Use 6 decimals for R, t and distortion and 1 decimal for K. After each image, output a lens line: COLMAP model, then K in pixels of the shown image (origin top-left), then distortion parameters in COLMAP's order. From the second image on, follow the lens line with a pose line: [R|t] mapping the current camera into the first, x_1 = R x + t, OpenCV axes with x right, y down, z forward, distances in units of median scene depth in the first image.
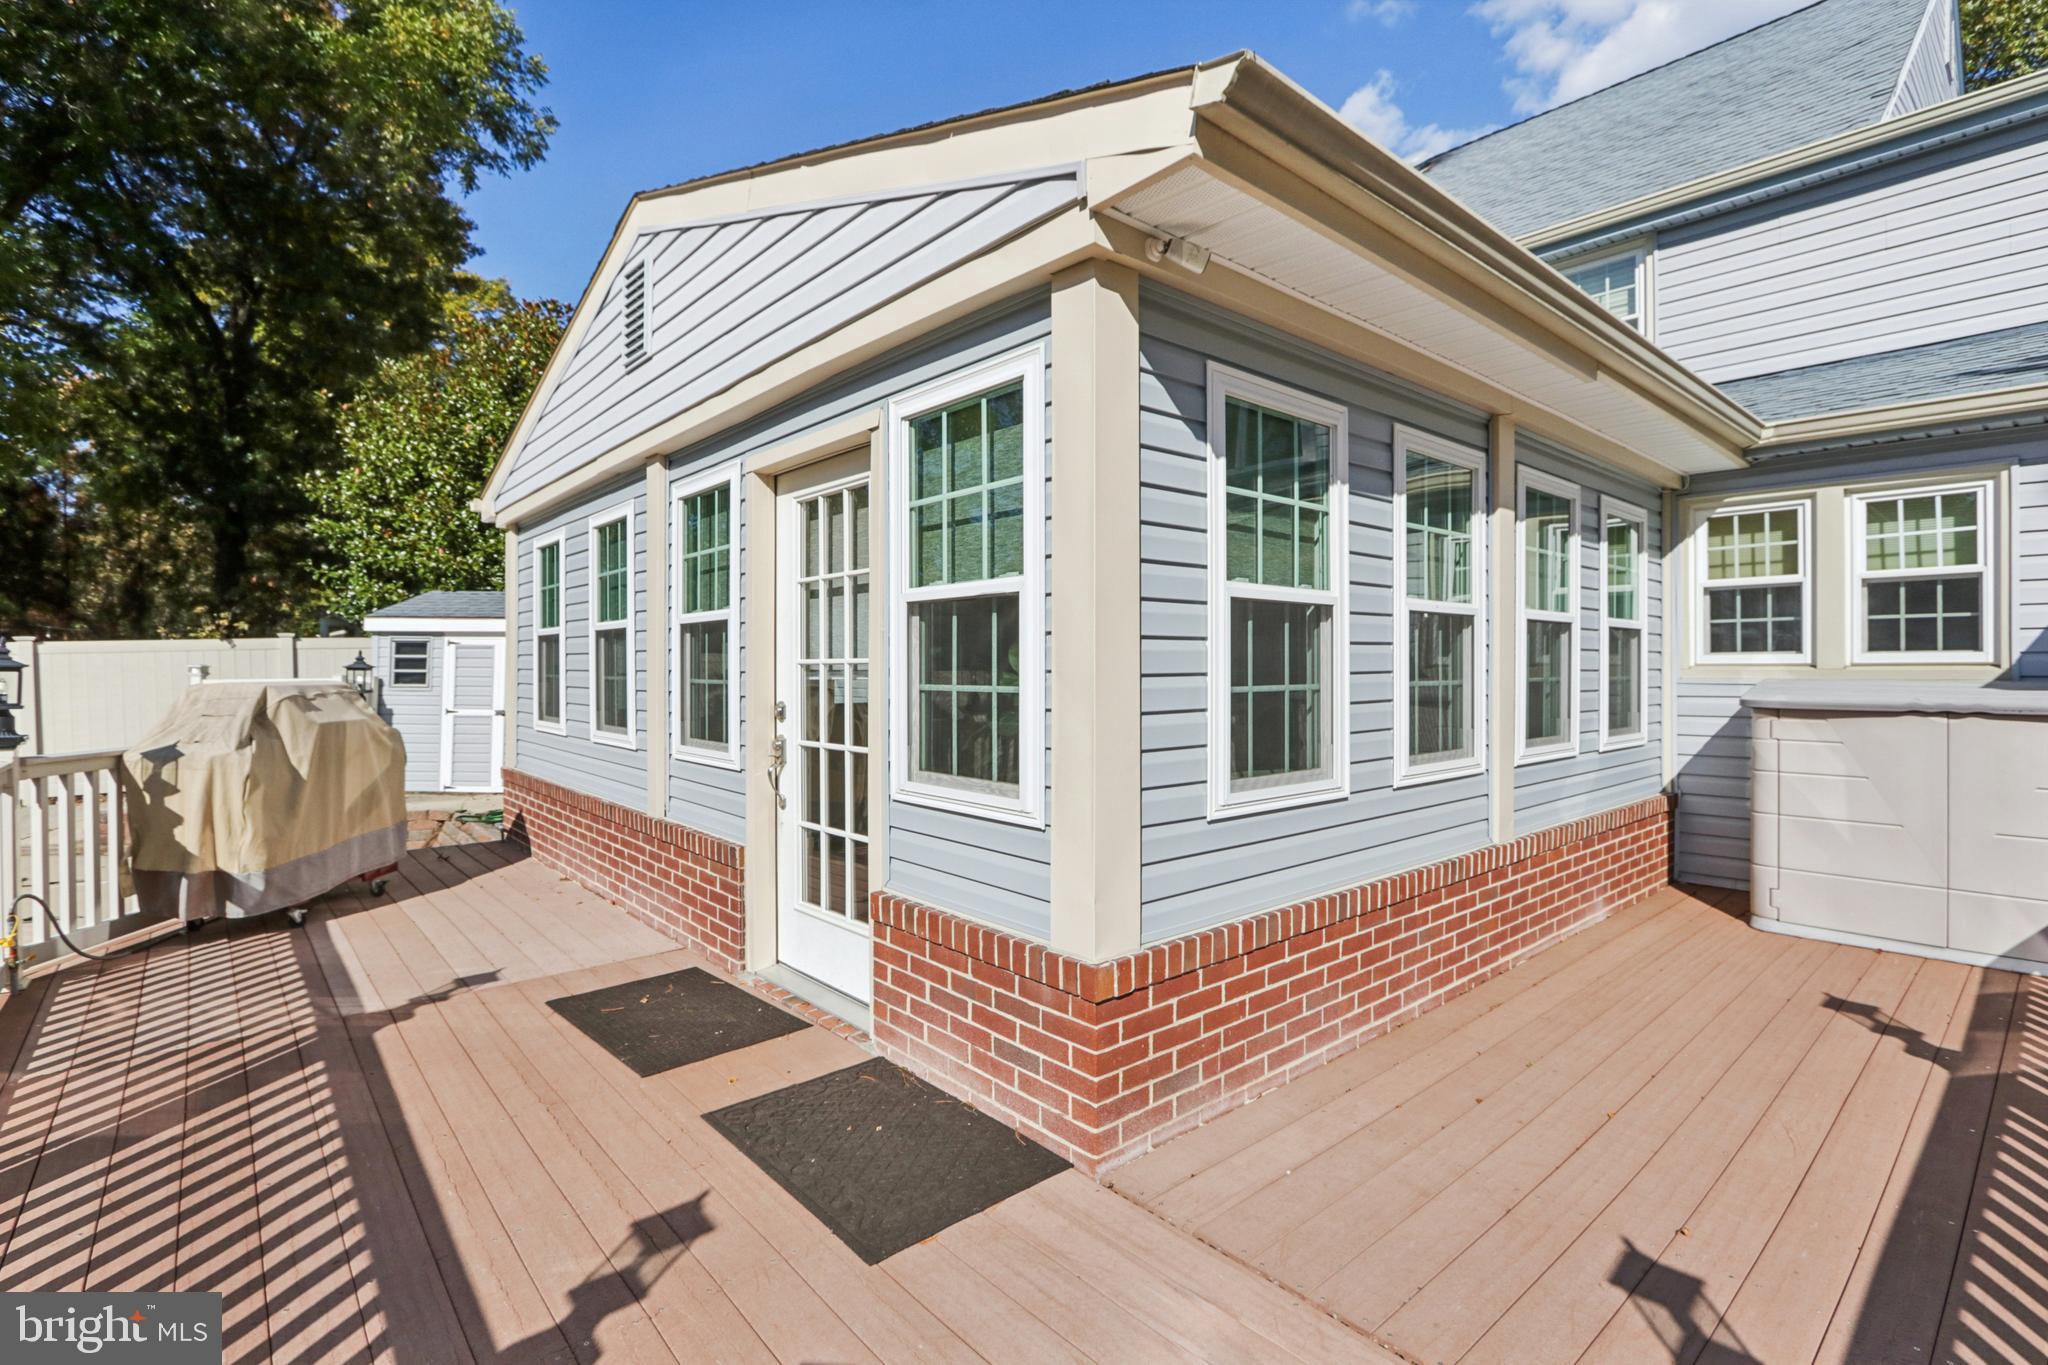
lens RADIAL K [[951.7, 0, 1019.6], [0, 951.7, 669.9], [0, 0, 1]] dist [-0.017587, 0.001153]
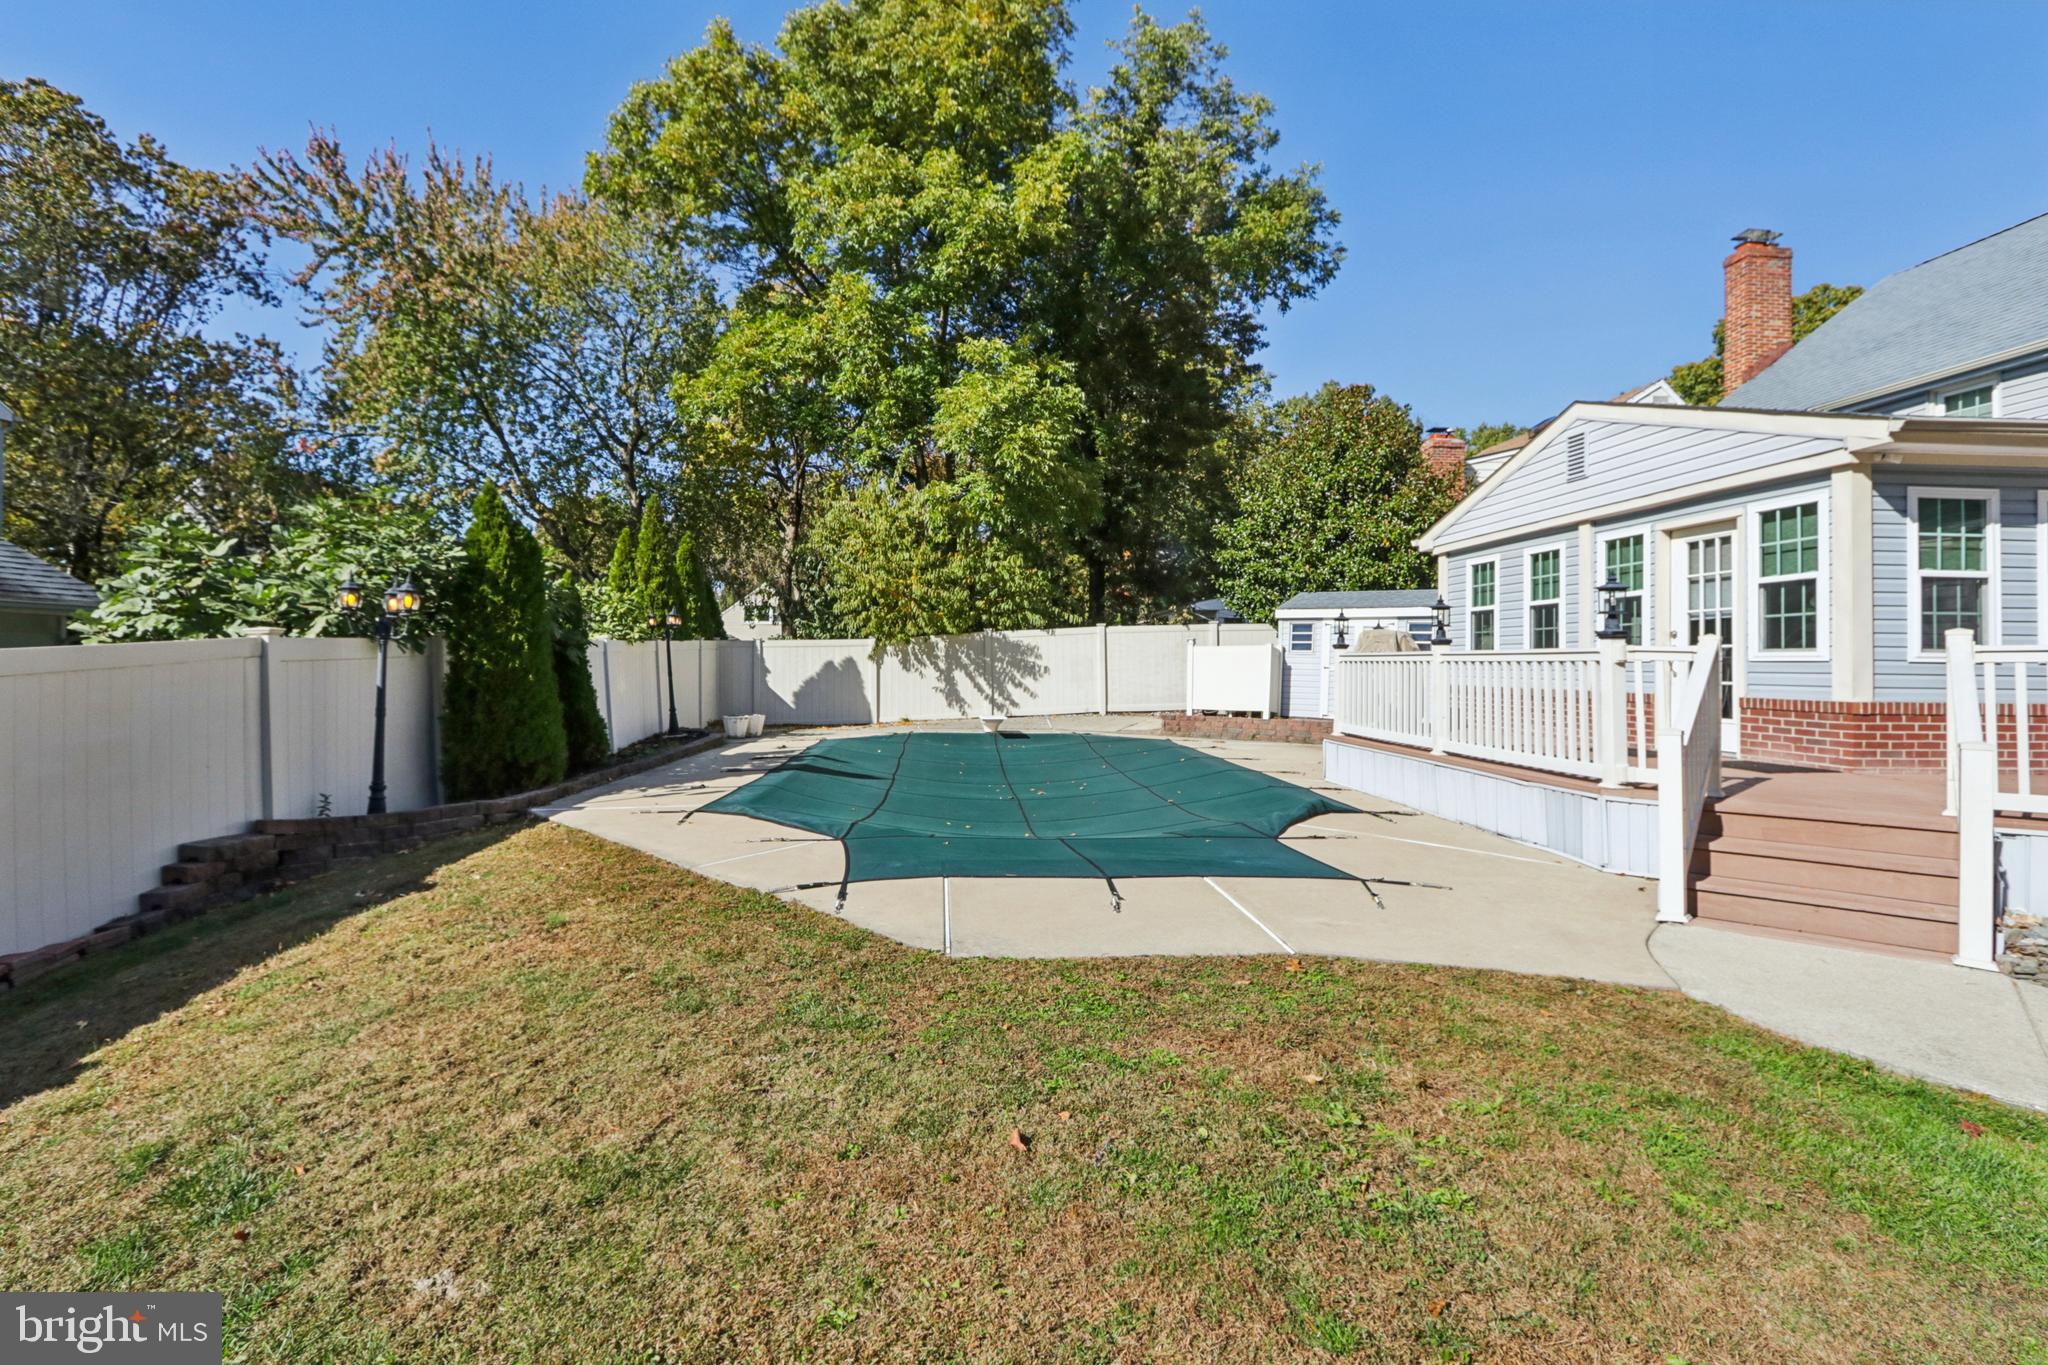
lens RADIAL K [[967.6, 0, 1011.8], [0, 967.6, 647.5], [0, 0, 1]] dist [-0.012433, 0.001113]
pose [[0.794754, -0.000370, -0.606932, -0.142333], [-0.013662, 0.999736, -0.018500, 0.174921], [0.606778, 0.022995, 0.794538, -2.245706]]
